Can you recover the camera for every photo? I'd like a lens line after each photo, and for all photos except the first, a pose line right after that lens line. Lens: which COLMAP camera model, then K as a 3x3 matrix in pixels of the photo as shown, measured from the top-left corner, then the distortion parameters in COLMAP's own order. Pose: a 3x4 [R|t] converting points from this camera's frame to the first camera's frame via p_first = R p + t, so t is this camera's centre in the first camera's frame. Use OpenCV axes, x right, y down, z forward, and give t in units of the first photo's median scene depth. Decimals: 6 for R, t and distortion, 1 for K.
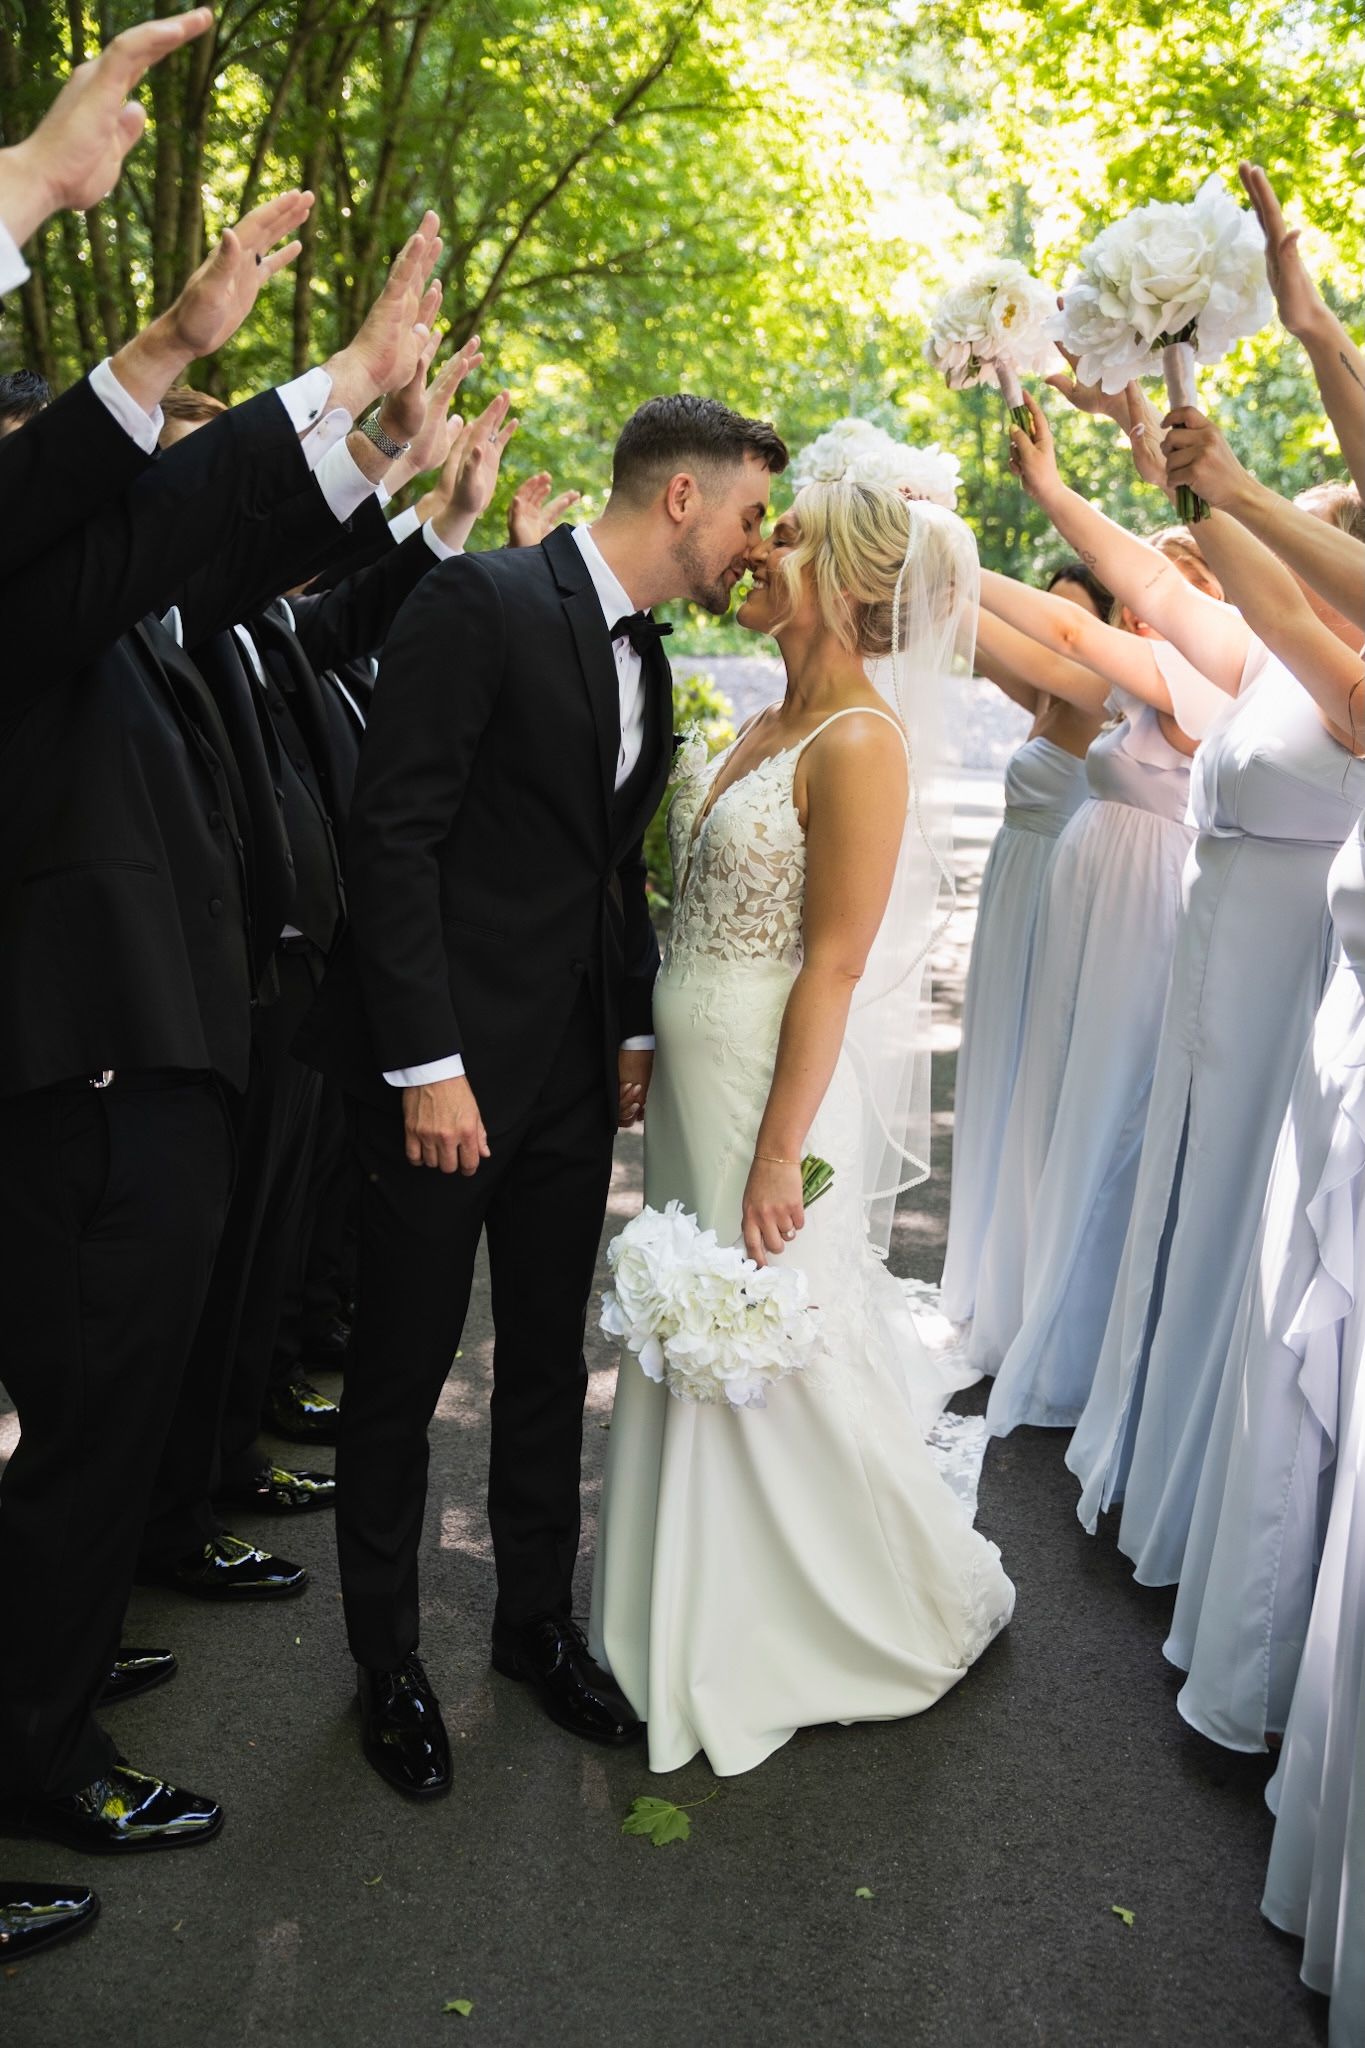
lens RADIAL K [[1882.2, 0, 690.5], [0, 1882.2, 1014.5], [0, 0, 1]] dist [-0.034898, 0.061997]
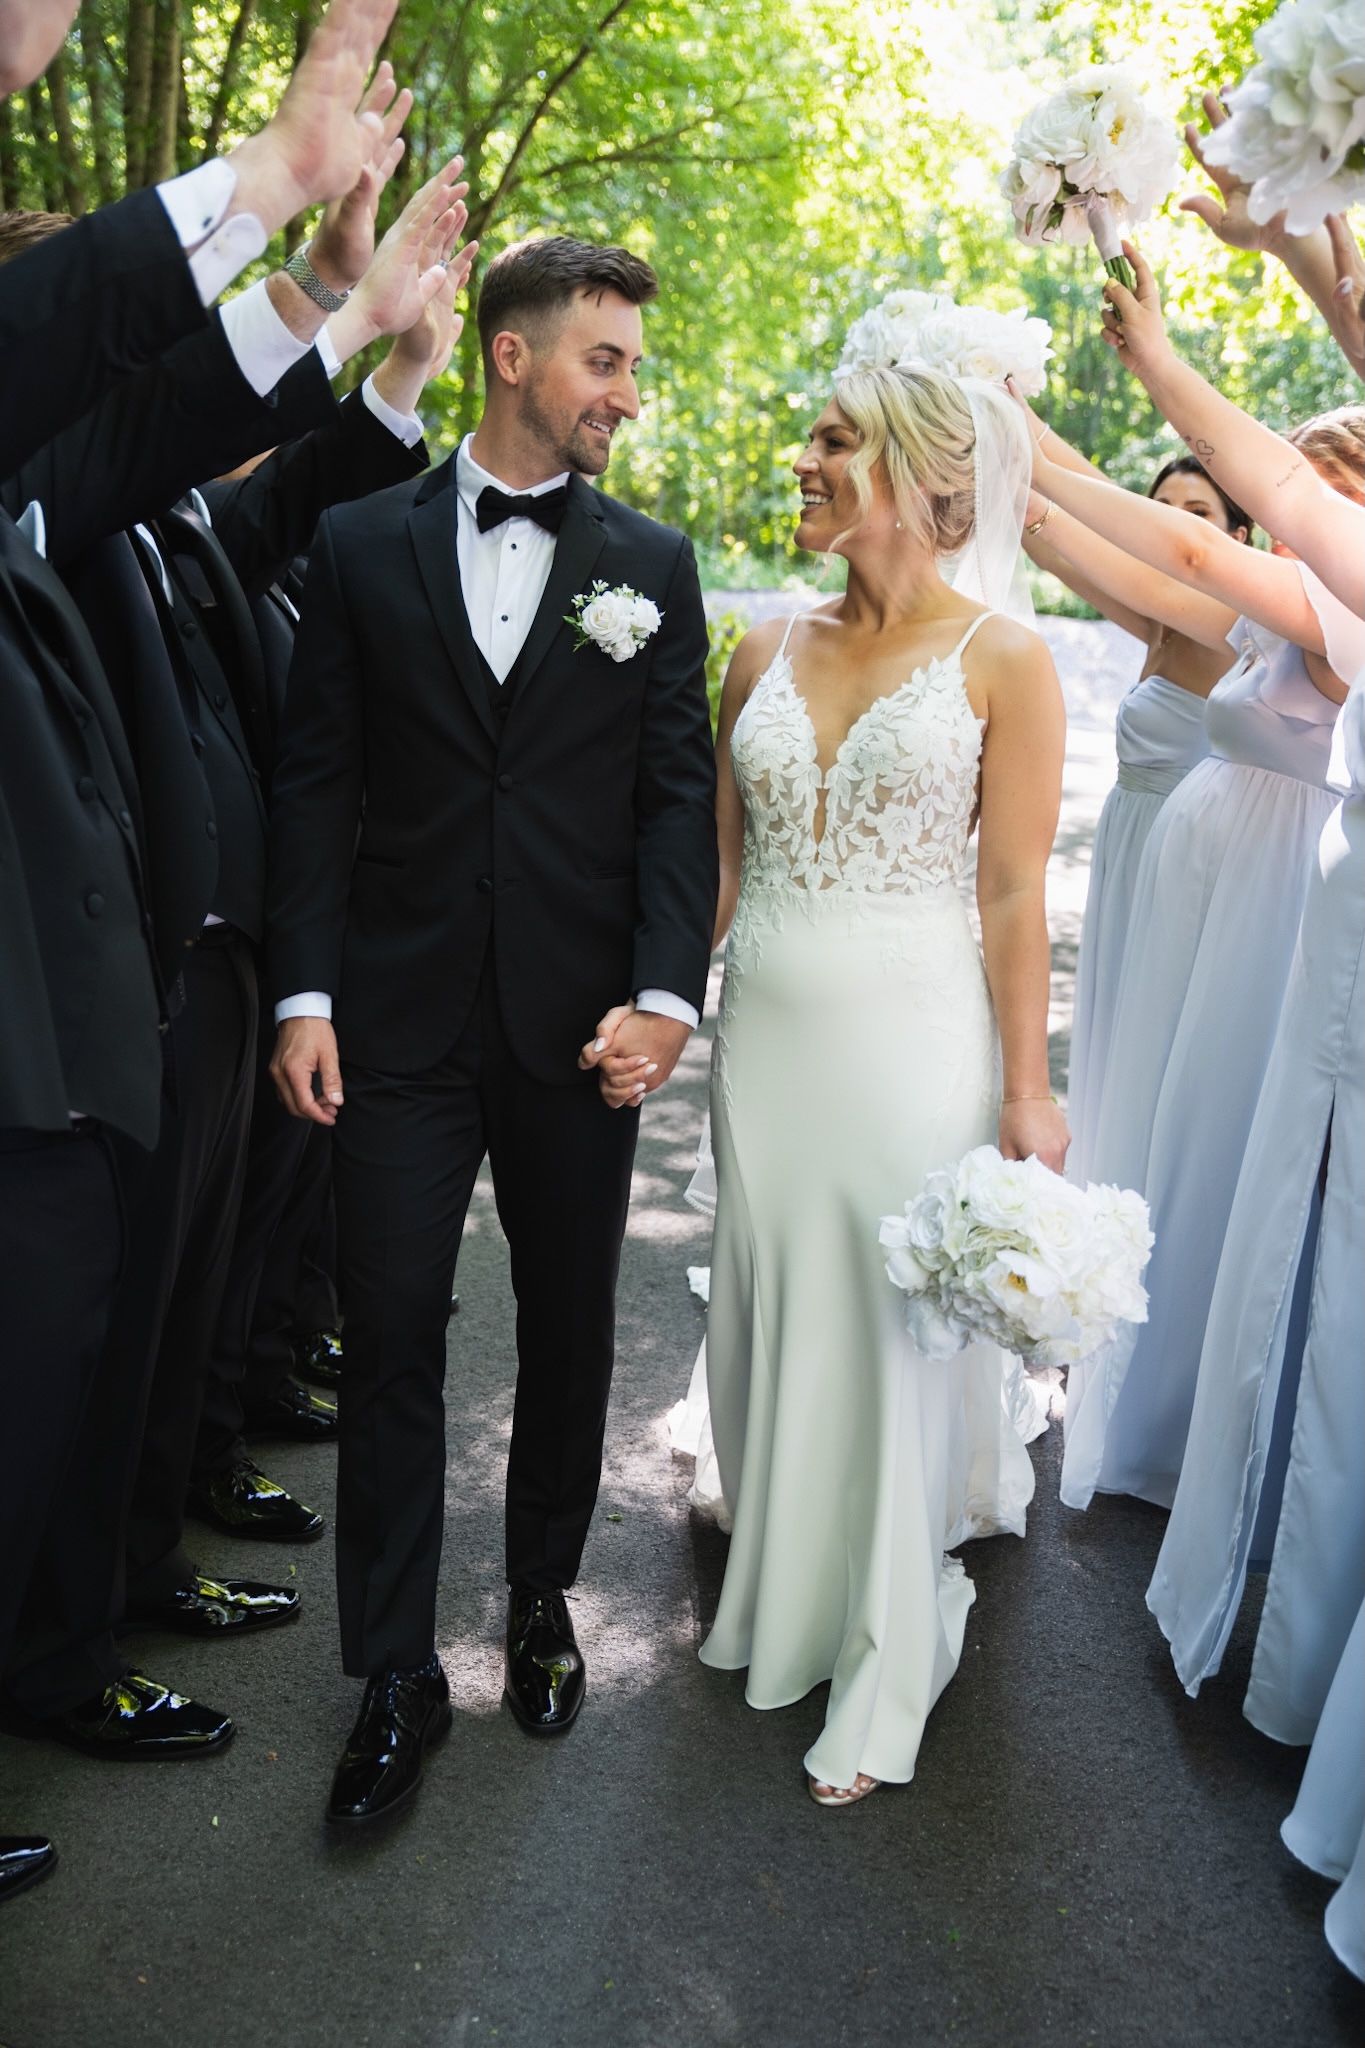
lens RADIAL K [[2094.5, 0, 682.3], [0, 2094.5, 1040.8], [0, 0, 1]] dist [0.010681, 0.000000]
pose [[0.999776, 0.009239, -0.019039, 0.000224], [-0.008791, 0.999686, 0.023482, -0.014456], [0.019250, -0.023310, 0.999543, 0.119361]]
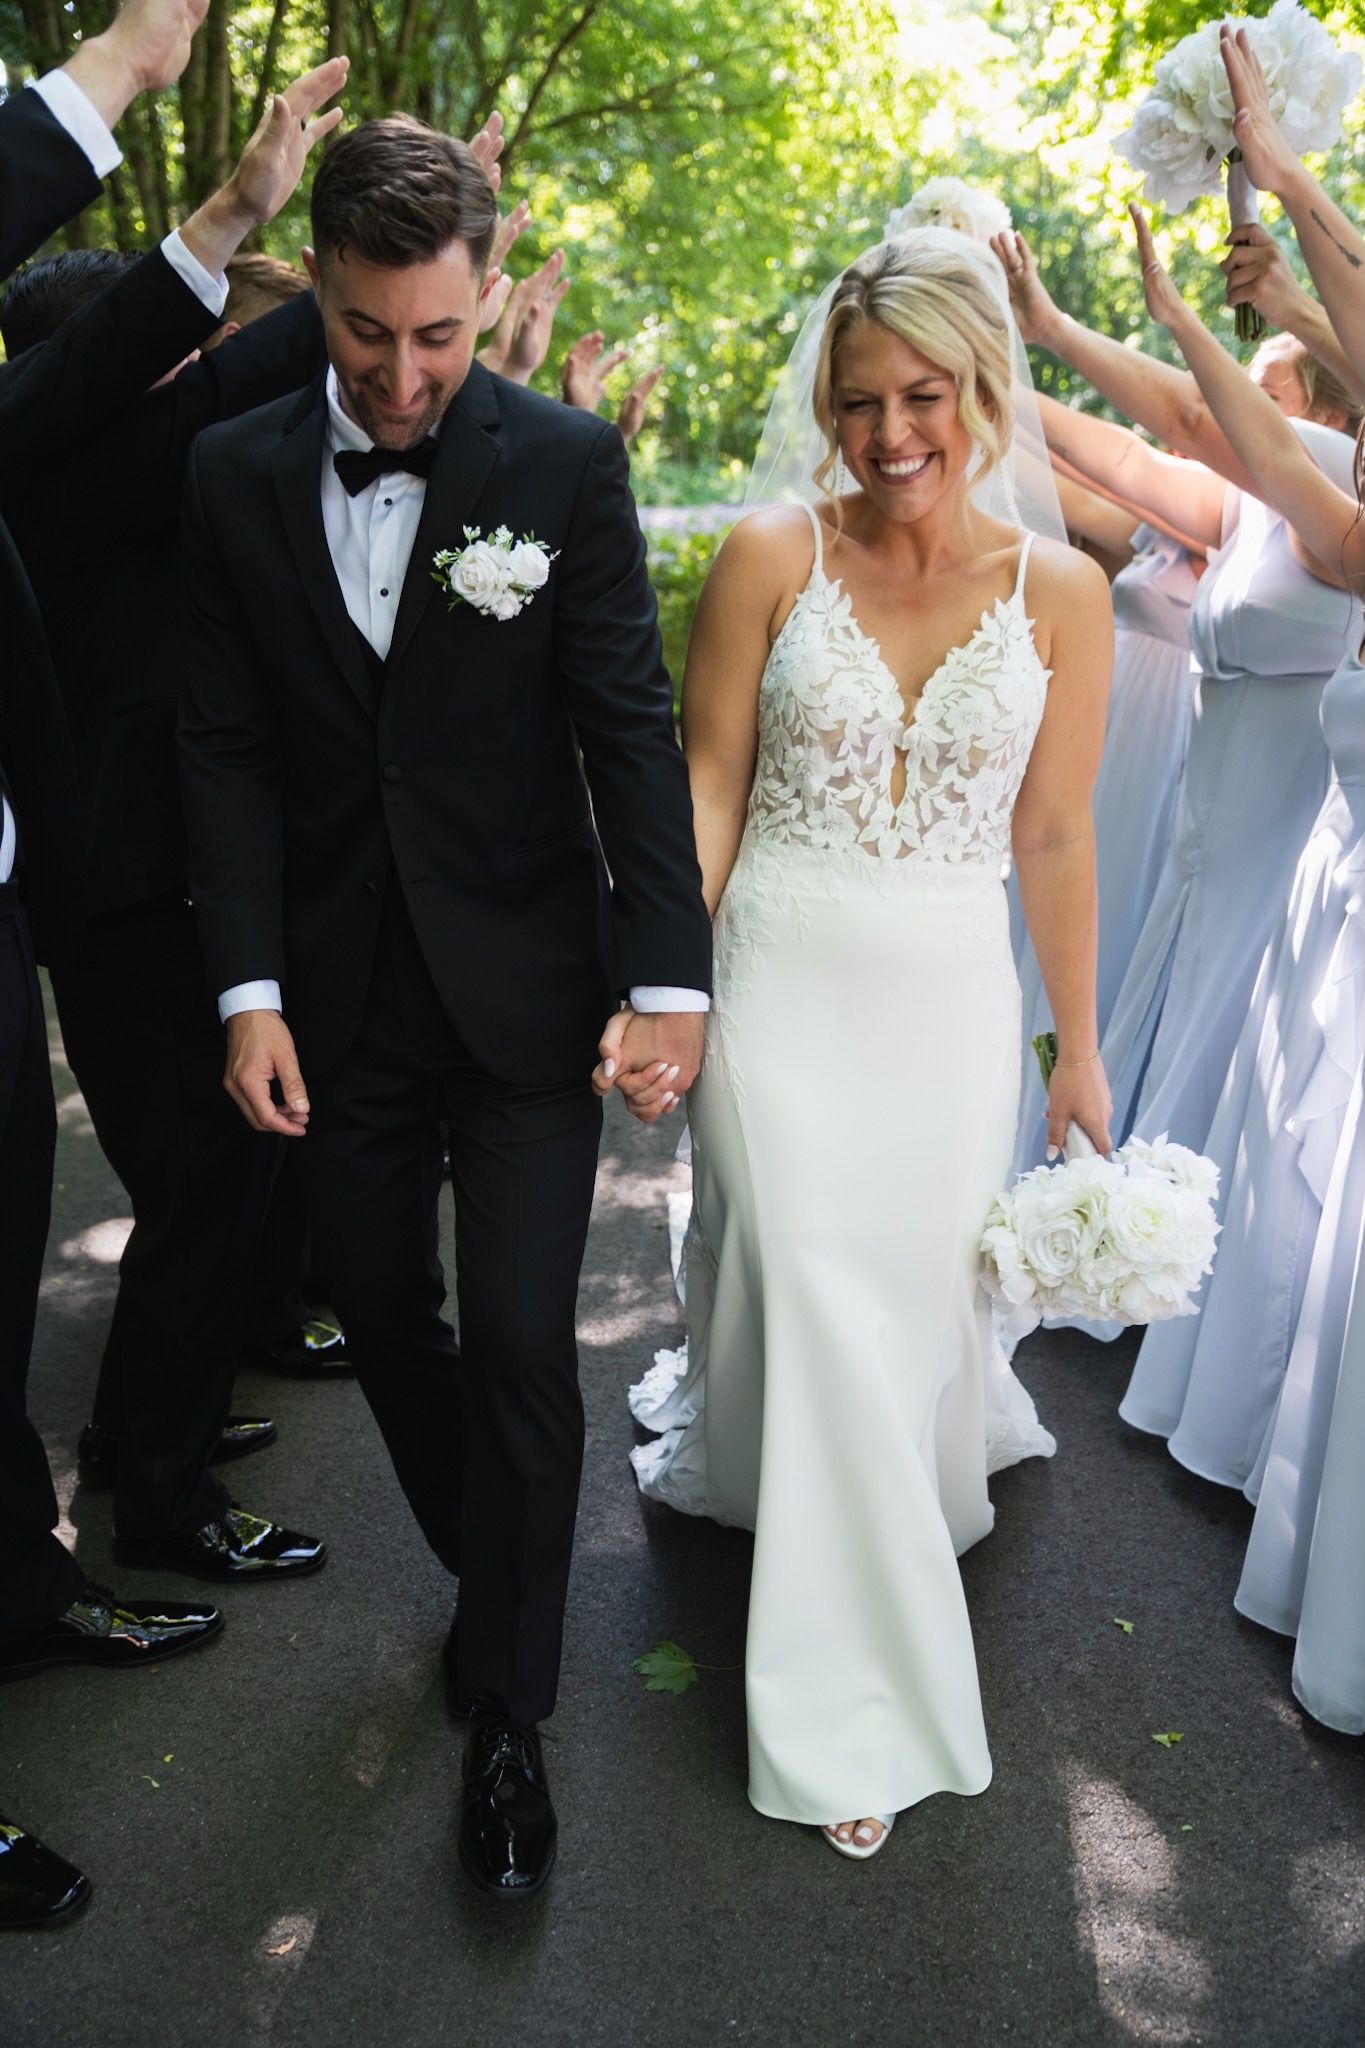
lens RADIAL K [[1882.2, 0, 696.2], [0, 1882.2, 1012.6], [0, 0, 1]] dist [-0.034898, 0.061997]
pose [[0.999718, -0.013069, -0.019807, 0.000098], [0.014546, 0.996974, 0.076362, 0.014931], [0.018749, -0.076629, 0.996883, -0.073154]]
